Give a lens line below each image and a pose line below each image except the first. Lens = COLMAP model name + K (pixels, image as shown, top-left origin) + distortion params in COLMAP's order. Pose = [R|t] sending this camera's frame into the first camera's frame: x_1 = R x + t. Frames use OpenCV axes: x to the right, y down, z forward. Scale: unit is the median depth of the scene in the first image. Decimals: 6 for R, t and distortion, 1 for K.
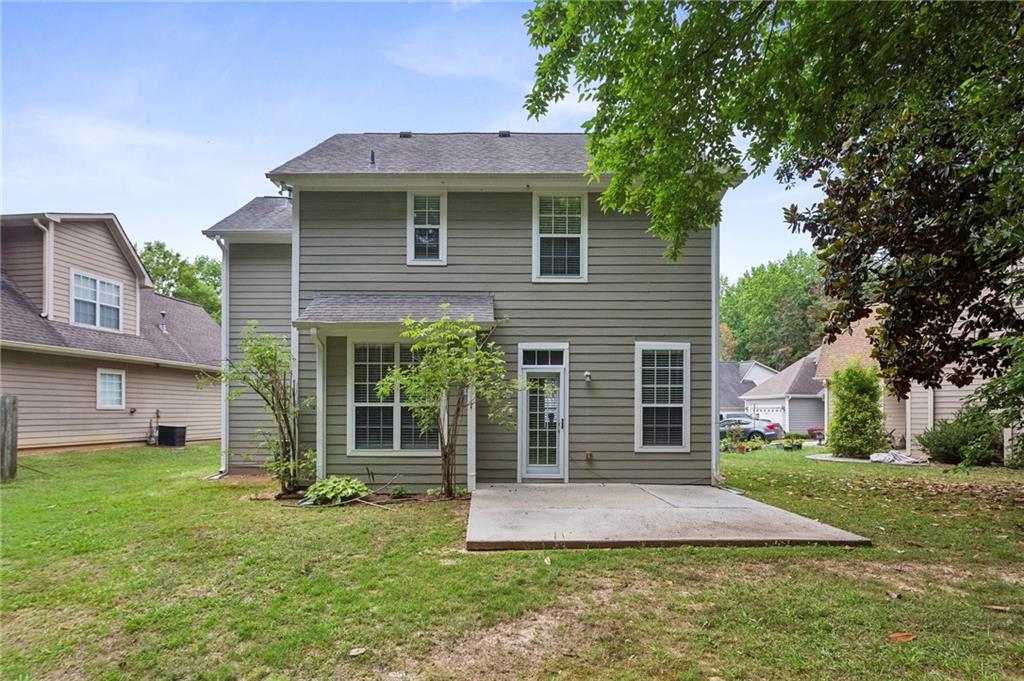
lens RADIAL K [[543.9, 0, 469.5], [0, 543.9, 413.7], [0, 0, 1]] dist [-0.001013, 0.000010]
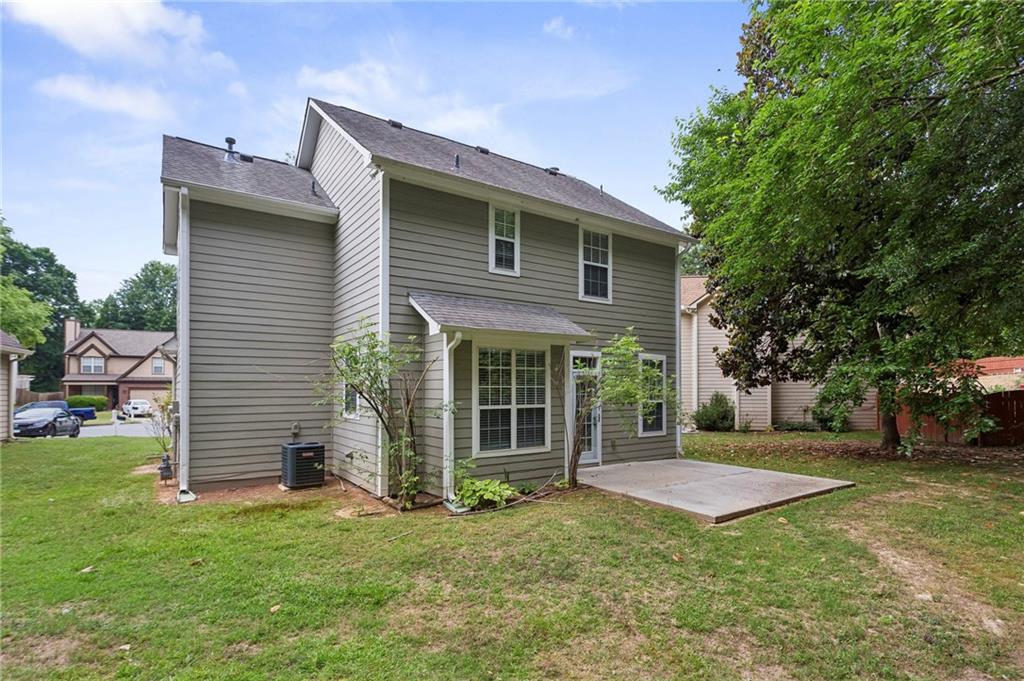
lens RADIAL K [[509.8, 0, 552.3], [0, 509.8, 389.3], [0, 0, 1]] dist [0.001599, 0.000203]
pose [[0.809407, -0.002690, 0.587242, -0.596281], [0.008534, 0.999938, -0.007182, -0.038539], [-0.587186, 0.010824, 0.809380, 0.131822]]
